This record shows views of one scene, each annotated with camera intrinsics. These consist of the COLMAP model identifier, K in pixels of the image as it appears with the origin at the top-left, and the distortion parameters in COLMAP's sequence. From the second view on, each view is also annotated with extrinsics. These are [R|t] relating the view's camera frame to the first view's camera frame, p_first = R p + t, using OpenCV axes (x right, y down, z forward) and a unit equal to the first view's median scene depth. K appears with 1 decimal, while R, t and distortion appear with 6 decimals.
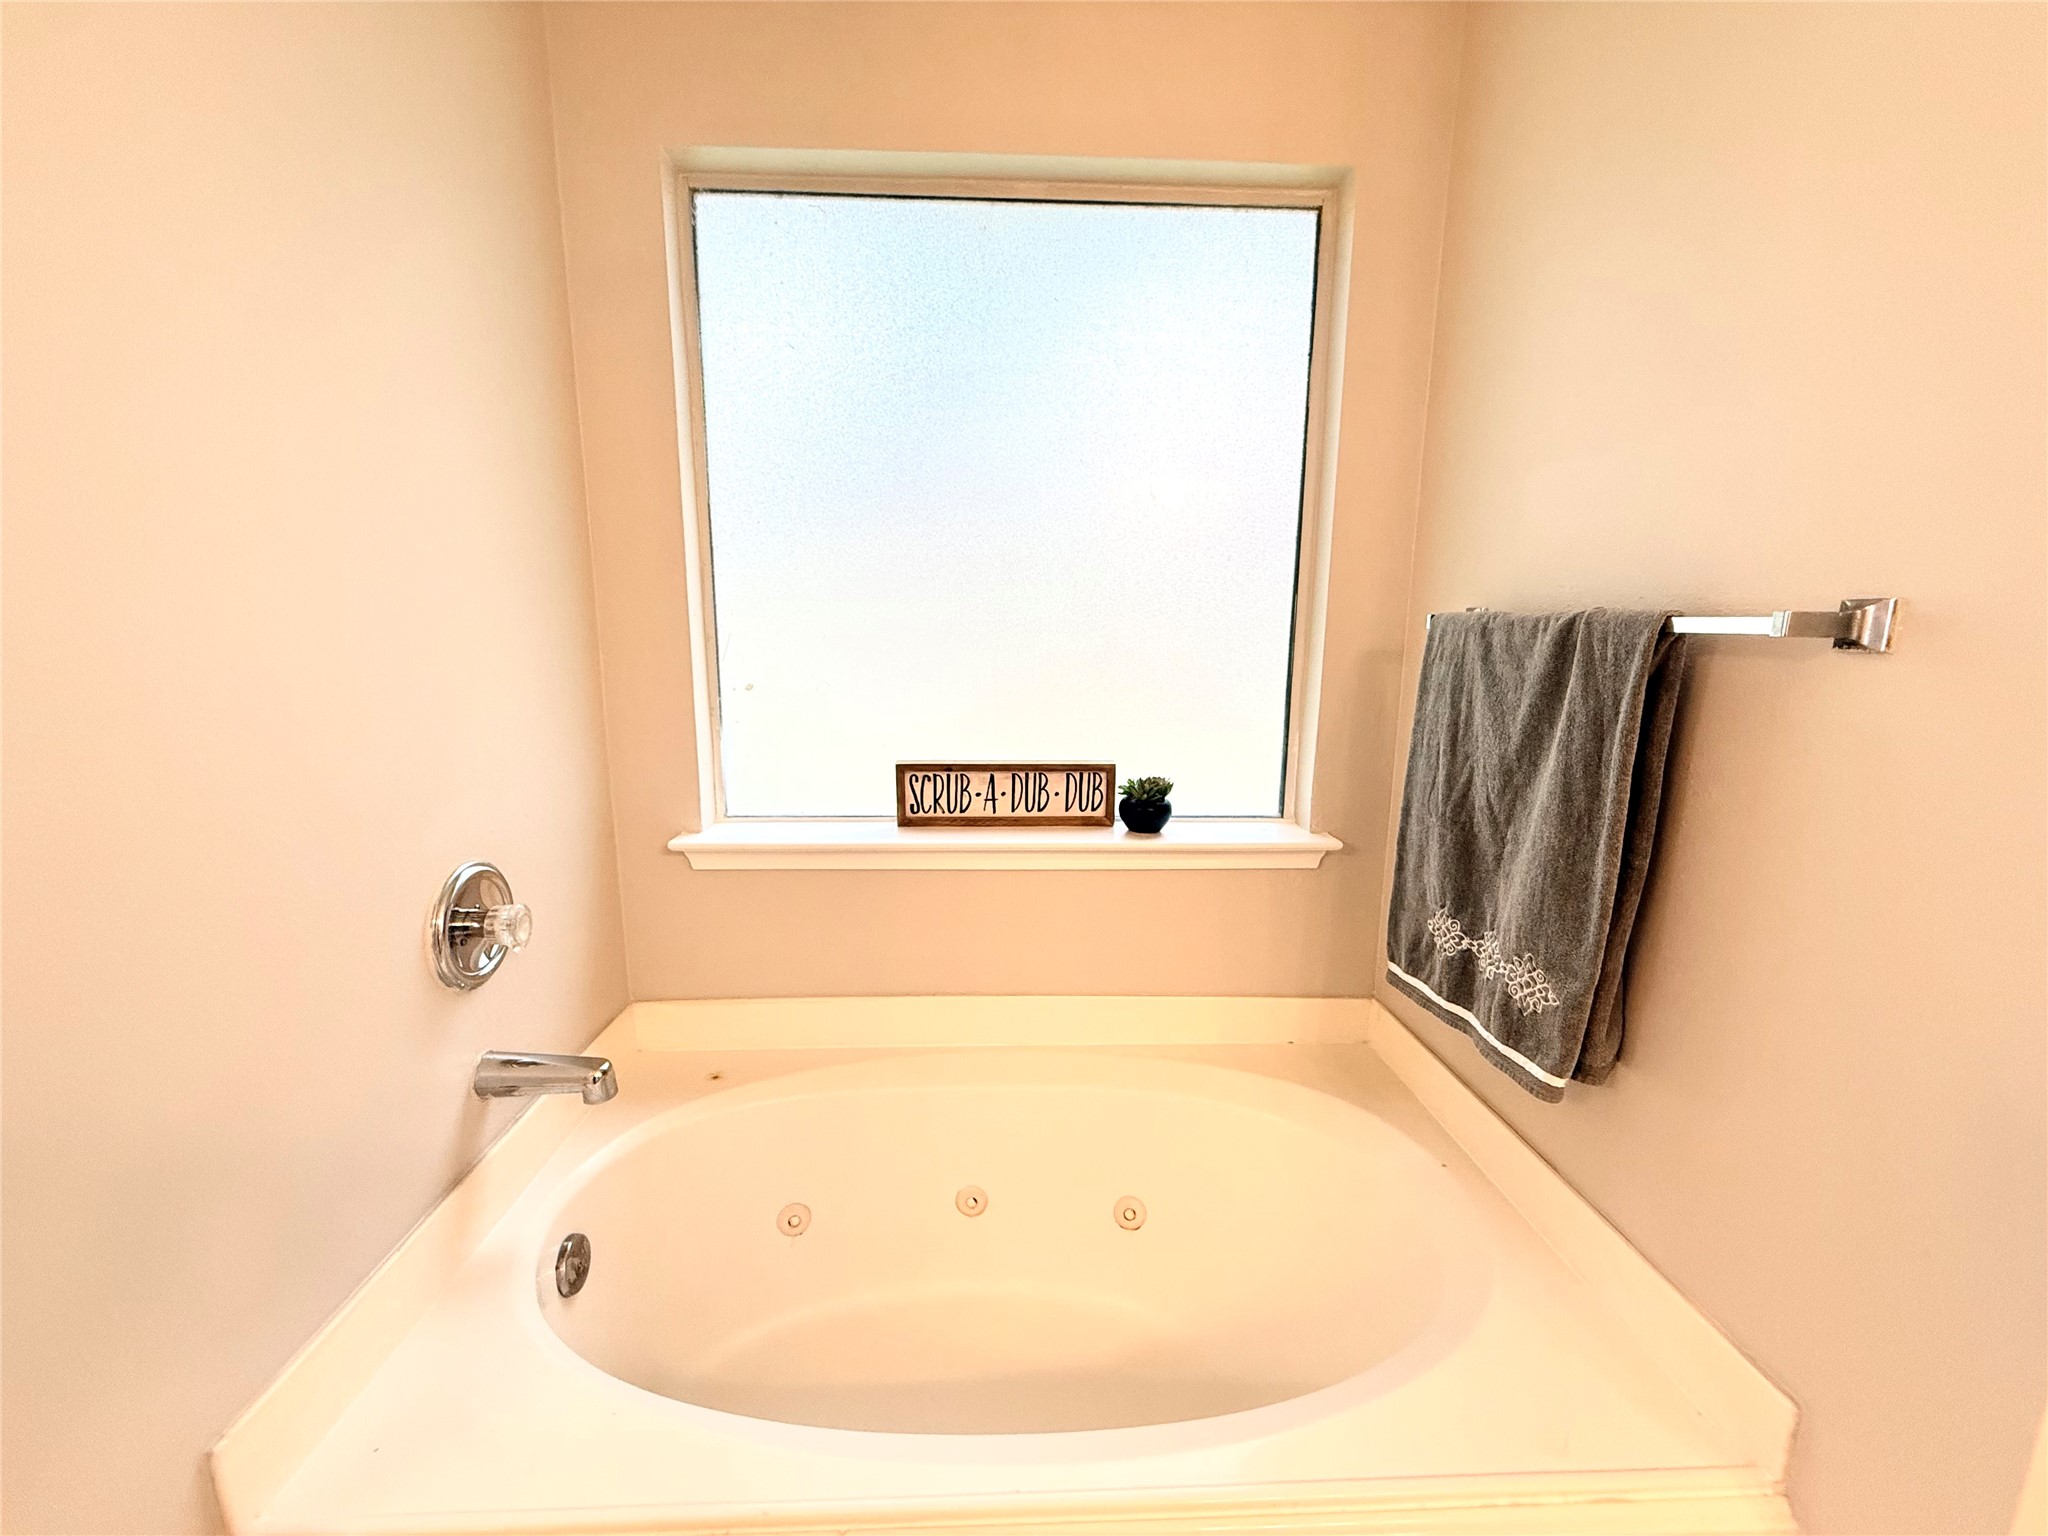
lens RADIAL K [[879.2, 0, 1024.6], [0, 879.2, 764.5], [0, 0, 1]] dist [0.018789, 0.000137]
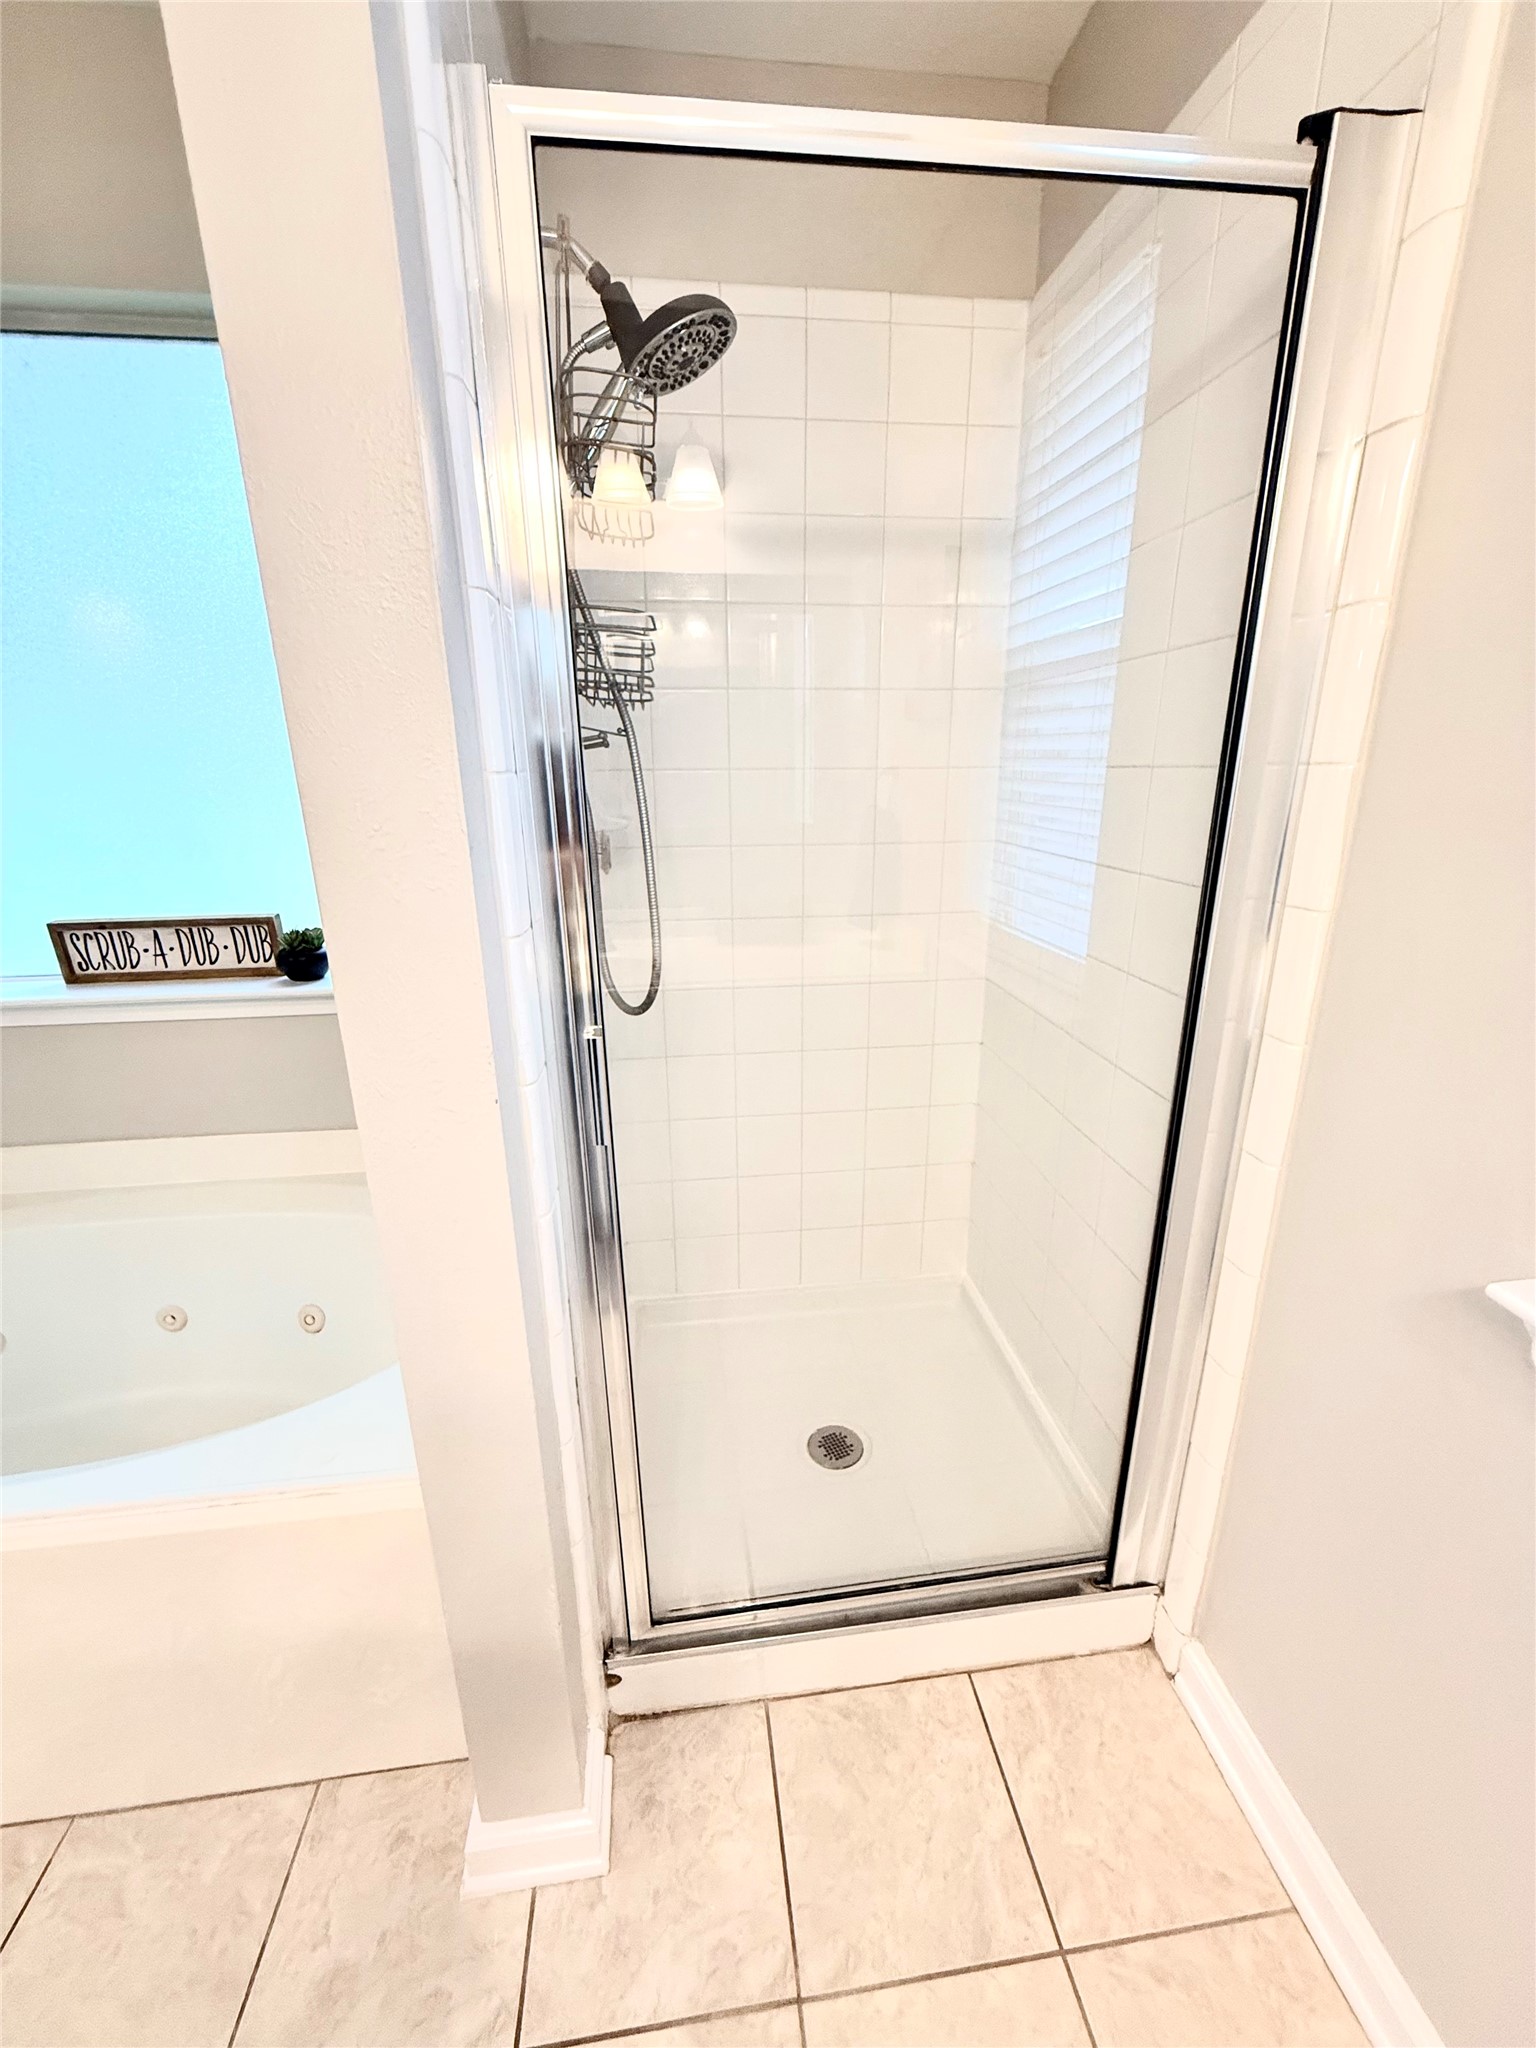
lens RADIAL K [[815.7, 0, 766.5], [0, 815.7, 1021.4], [0, 0, 1]] dist [0.003376, -0.000189]
pose [[0.997040, -0.042725, 0.063916, 0.620053], [0.035167, 0.992740, 0.115028, 0.032105], [-0.068367, -0.112440, 0.991304, -0.024890]]
